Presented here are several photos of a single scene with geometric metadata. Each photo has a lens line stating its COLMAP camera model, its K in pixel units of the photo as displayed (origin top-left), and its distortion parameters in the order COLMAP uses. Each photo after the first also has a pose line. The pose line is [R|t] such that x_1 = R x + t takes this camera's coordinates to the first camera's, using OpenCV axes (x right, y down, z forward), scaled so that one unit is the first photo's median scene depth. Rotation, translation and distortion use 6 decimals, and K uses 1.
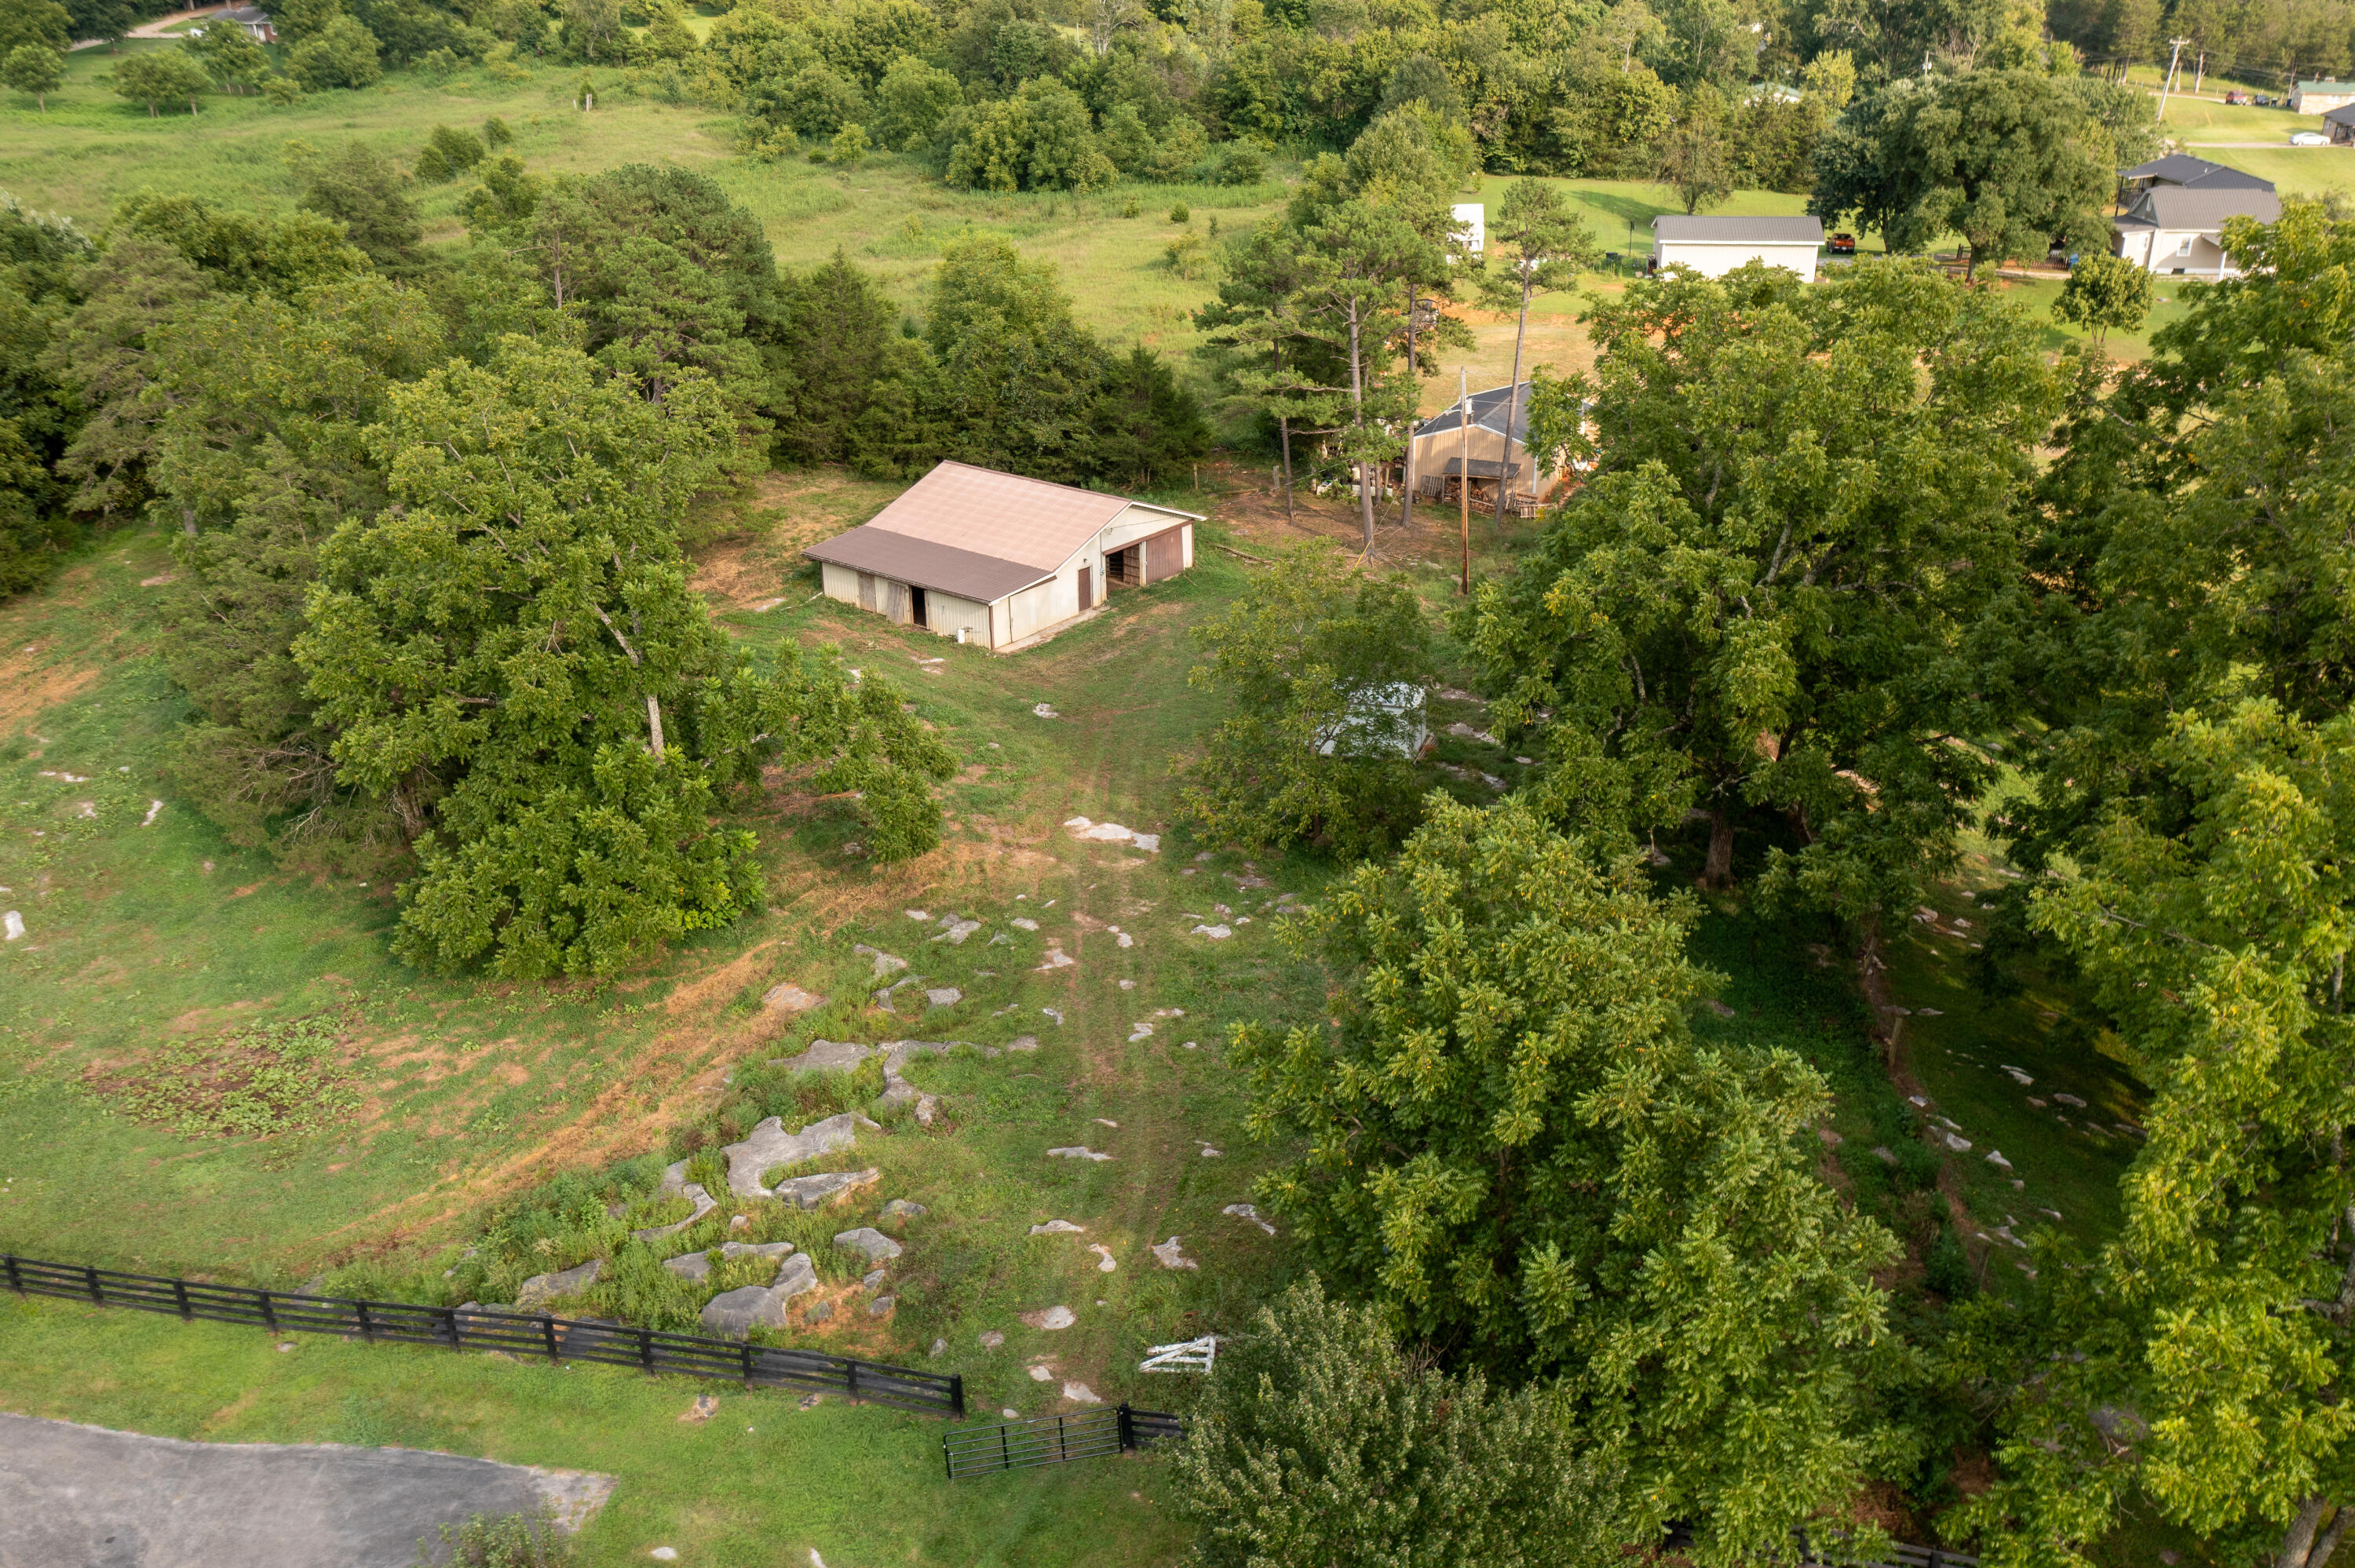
lens RADIAL K [[1870.0, 0, 1172.6], [0, 1870.0, 769.8], [0, 0, 1]] dist [-0.008012, 0.004085]
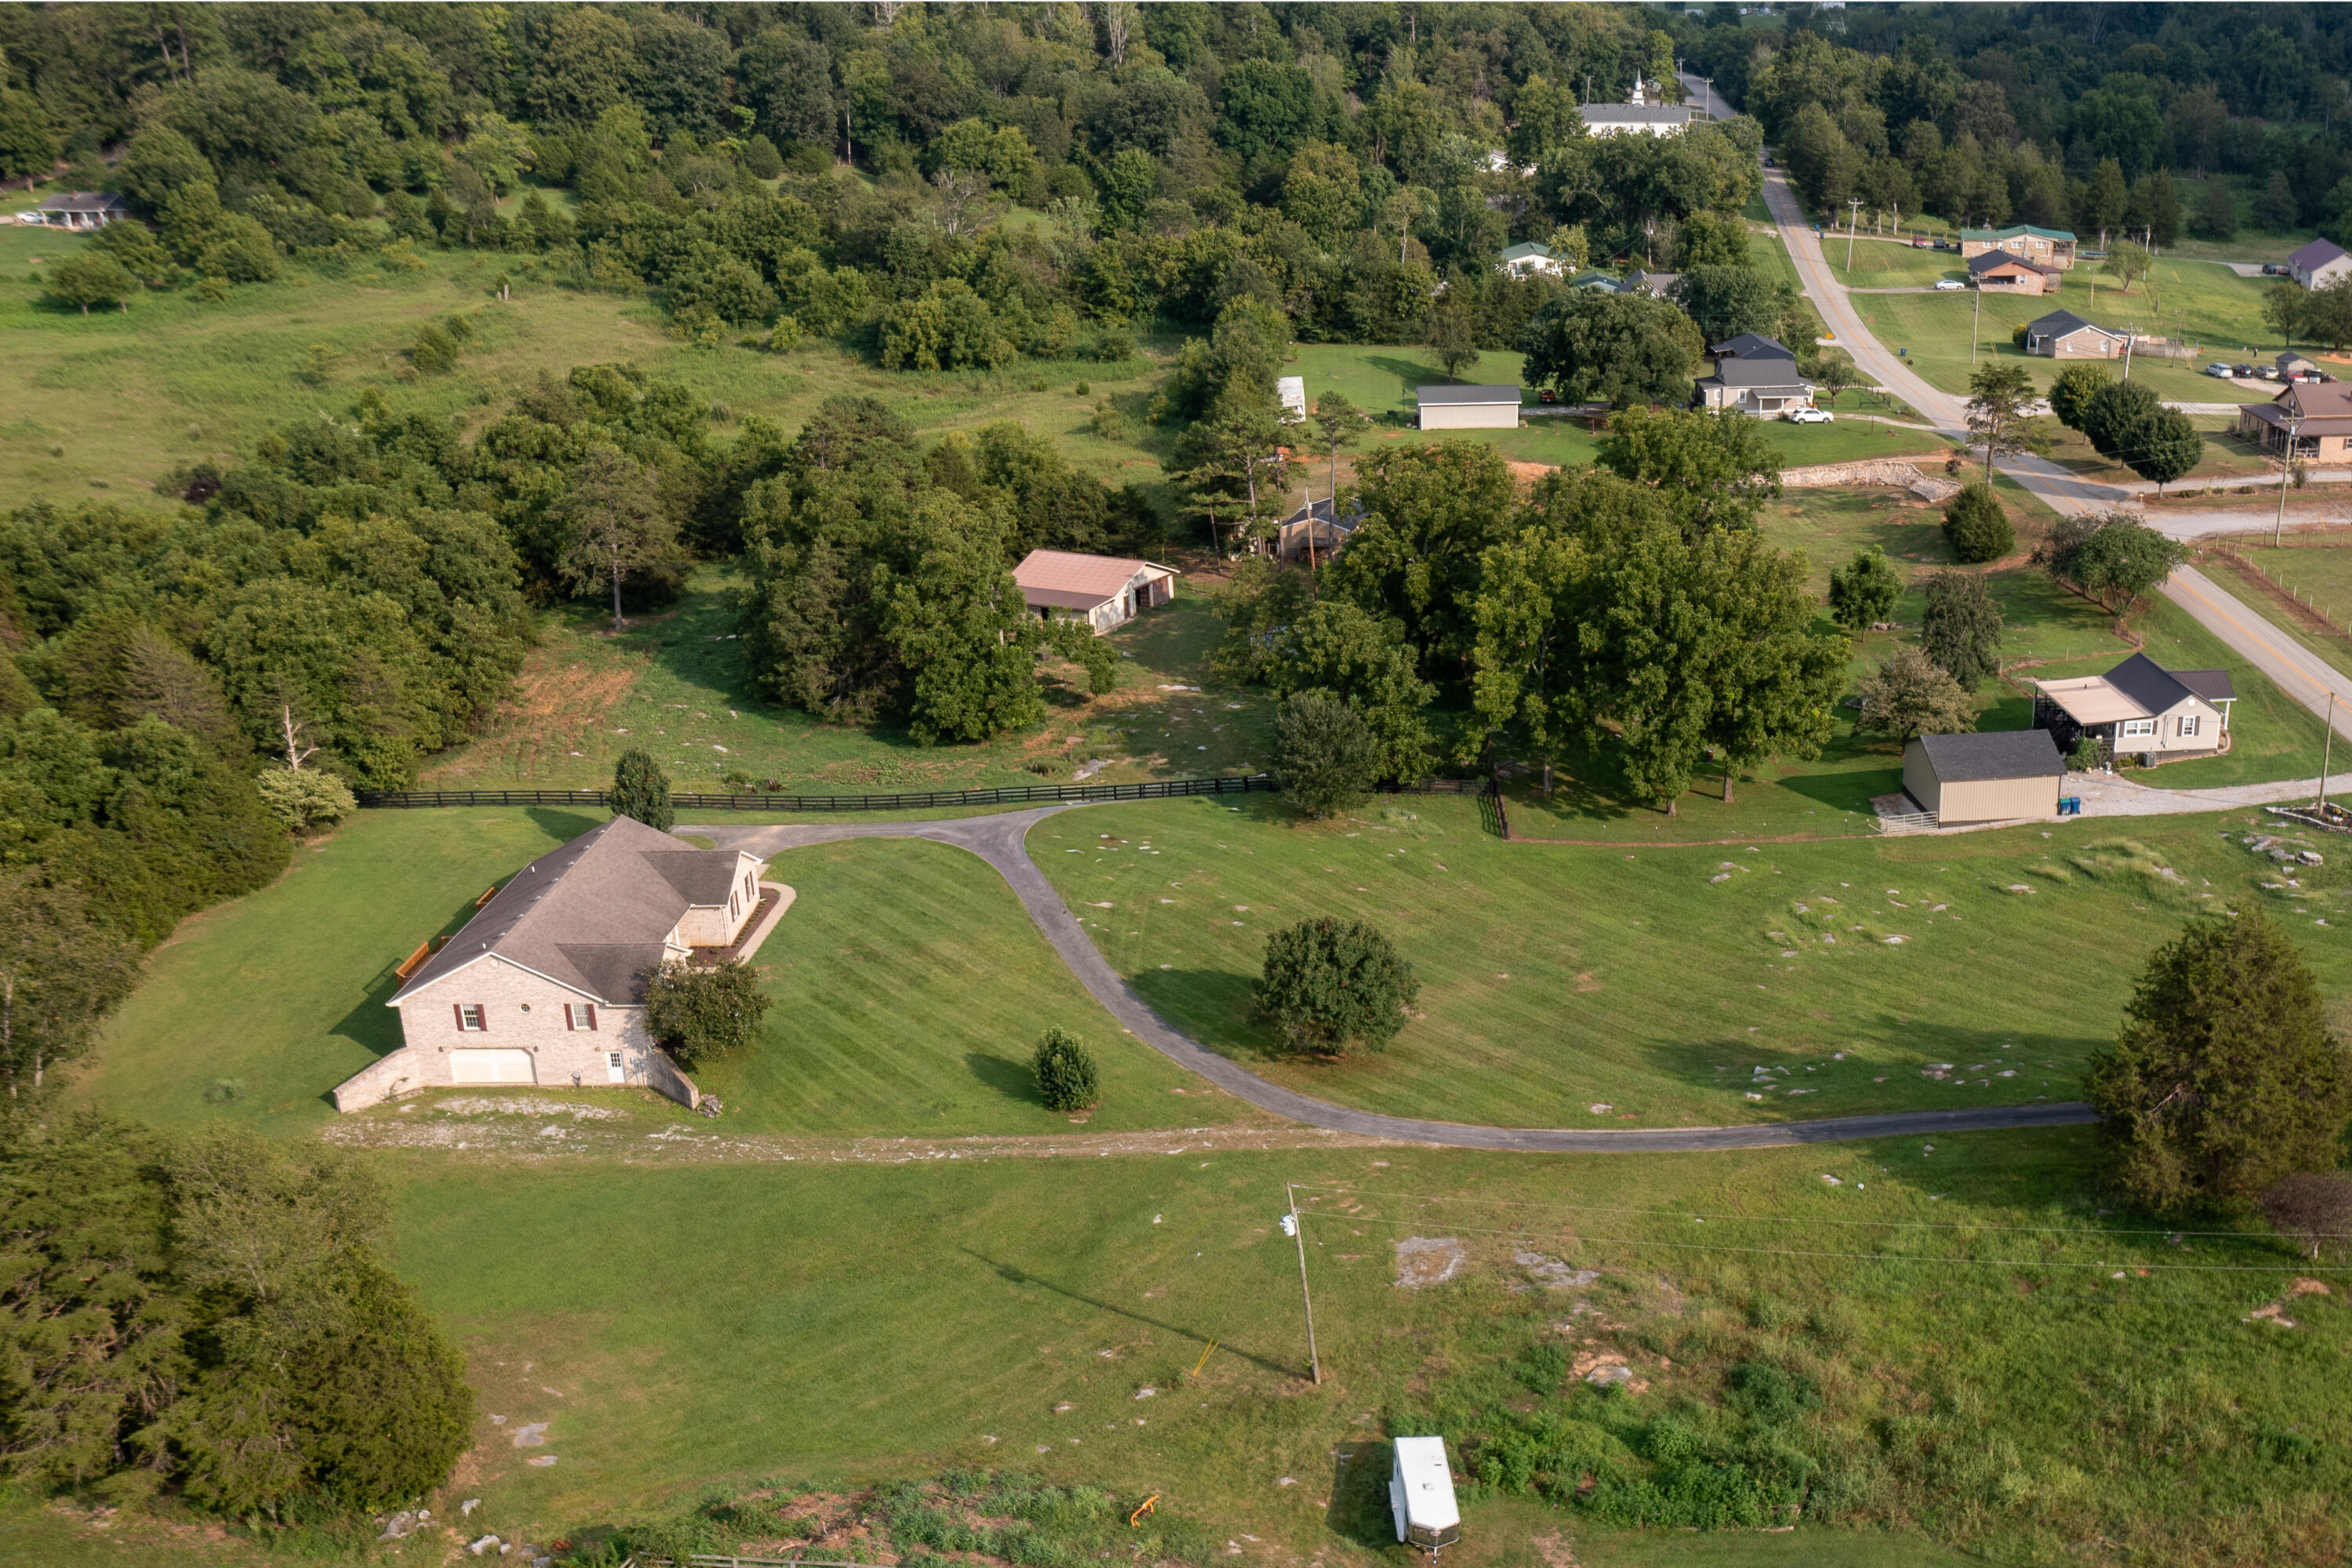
lens RADIAL K [[2561.1, 0, 1514.6], [0, 2561.1, 1086.8], [0, 0, 1]] dist [-0.007711, 0.000000]
pose [[0.970156, -0.092856, 0.224000, -0.278524], [0.090699, 0.995679, 0.019922, 0.360256], [-0.224882, 0.000989, 0.974386, -1.593031]]
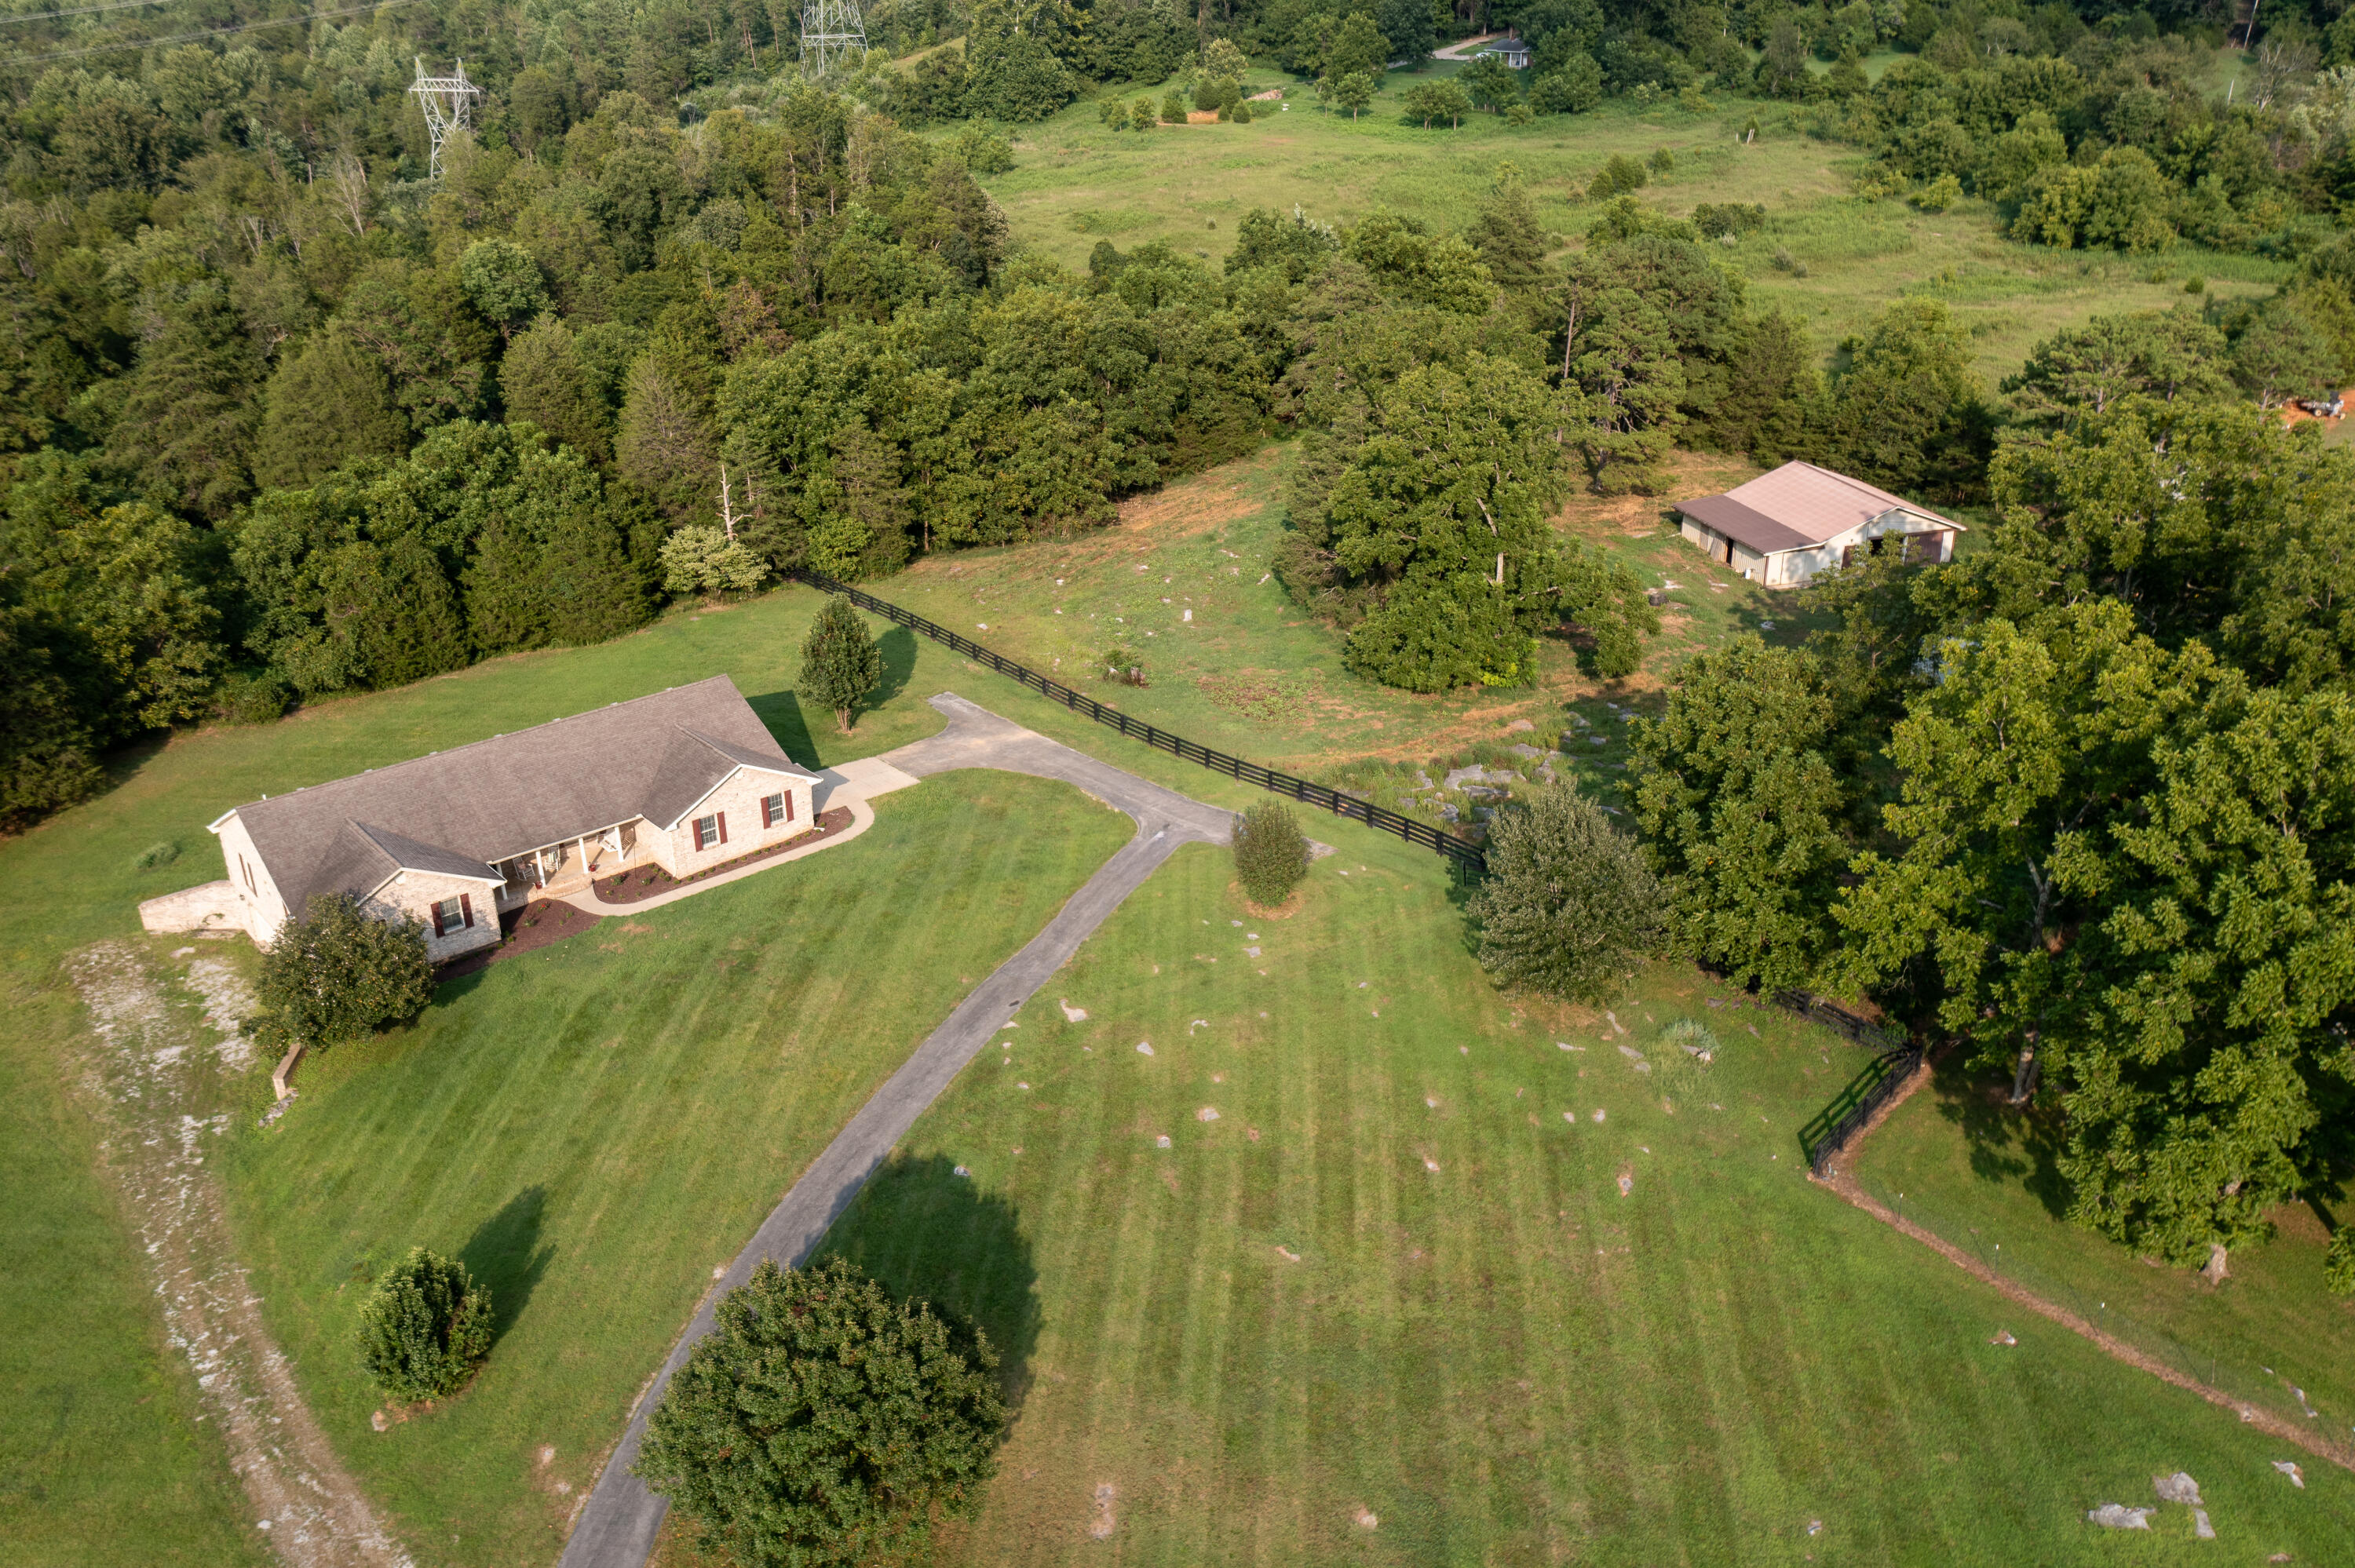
lens RADIAL K [[1870.0, 0, 1166.8], [0, 1870.0, 775.4], [0, 0, 1]] dist [-0.008012, 0.004085]
pose [[0.807183, 0.236778, -0.540733, 0.319110], [-0.228028, 0.969994, 0.084353, 0.058241], [0.544480, 0.055214, 0.836955, -0.446915]]
